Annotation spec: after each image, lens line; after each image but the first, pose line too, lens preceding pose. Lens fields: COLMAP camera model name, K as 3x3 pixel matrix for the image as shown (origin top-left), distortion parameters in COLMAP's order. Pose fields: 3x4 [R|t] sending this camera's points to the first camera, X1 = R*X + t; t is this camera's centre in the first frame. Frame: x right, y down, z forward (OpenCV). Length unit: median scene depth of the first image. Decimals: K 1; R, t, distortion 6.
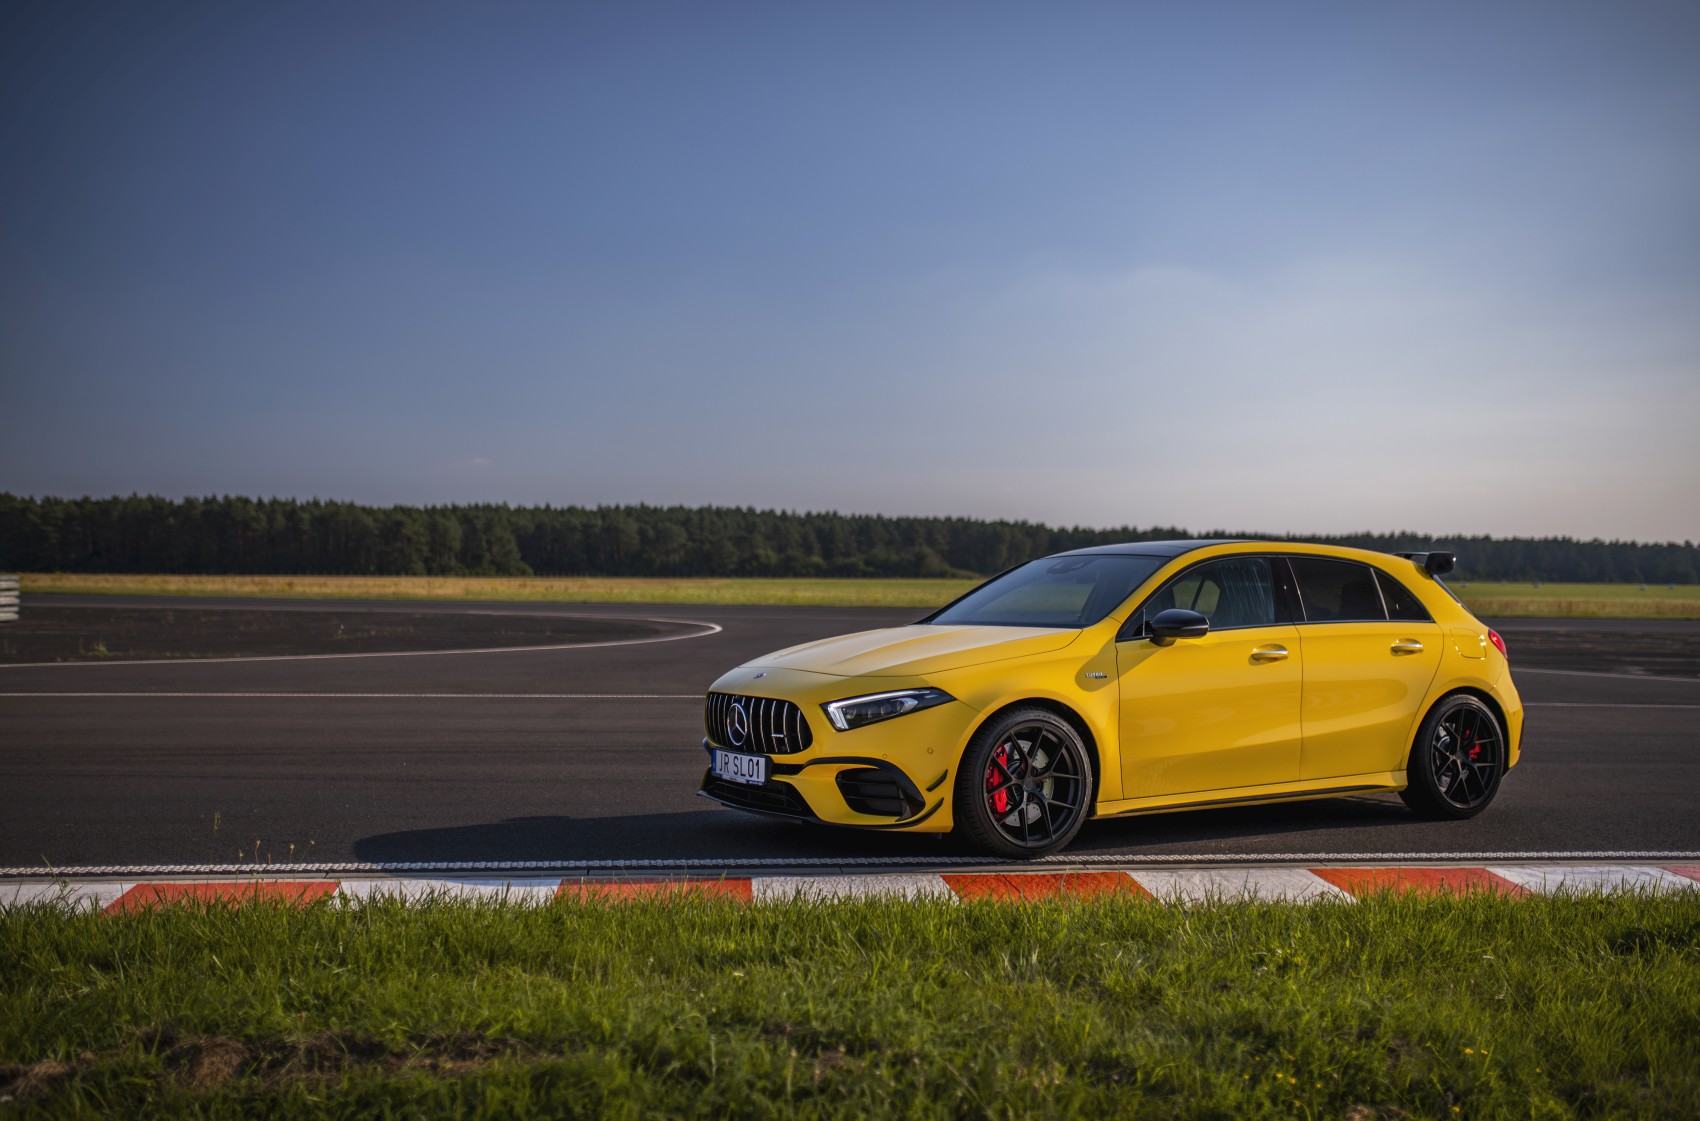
lens RADIAL K [[1768.0, 0, 862.0], [0, 1768.0, 549.4], [0, 0, 1]] dist [-0.011308, 0.000000]
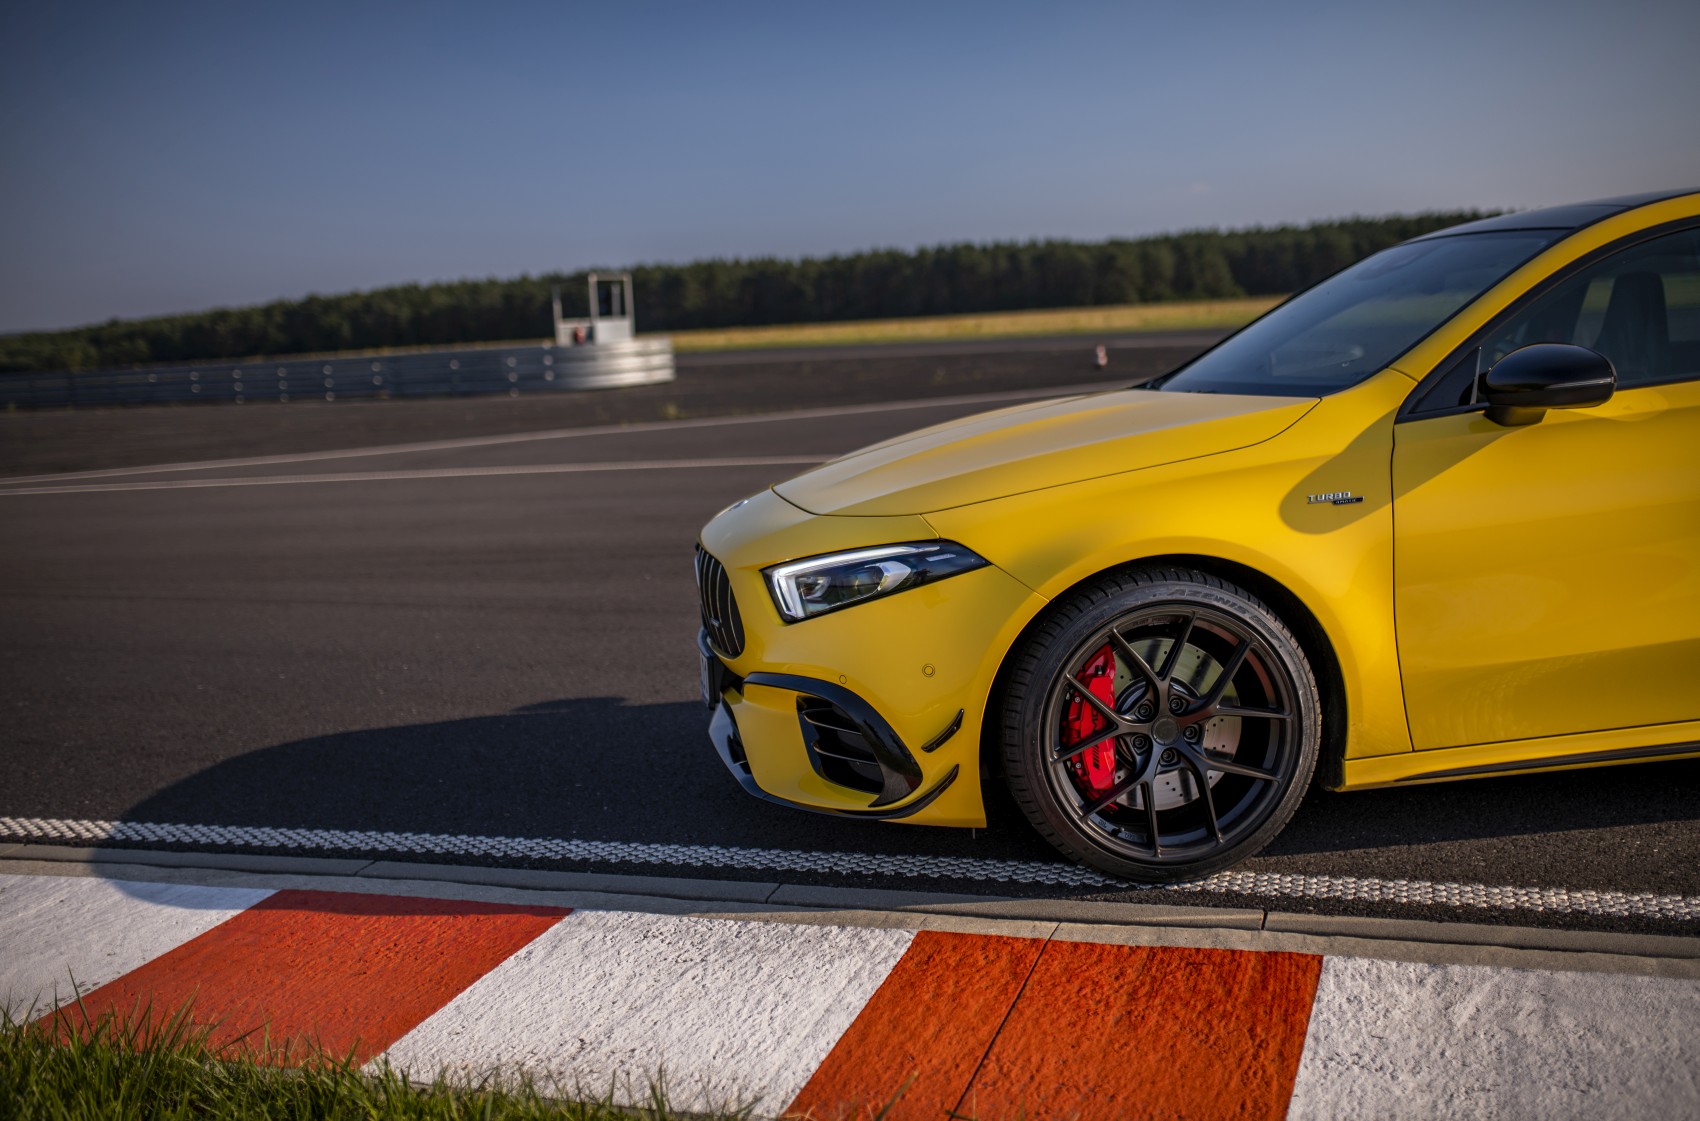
lens RADIAL K [[1659.5, 0, 836.5], [0, 1659.5, 566.1], [0, 0, 1]] dist [-0.007546, 0.000000]
pose [[0.904865, 0.000038, -0.425699, 0.203075], [0.073322, 0.985041, 0.155942, 0.010905], [0.419337, -0.172319, 0.891326, 0.557398]]
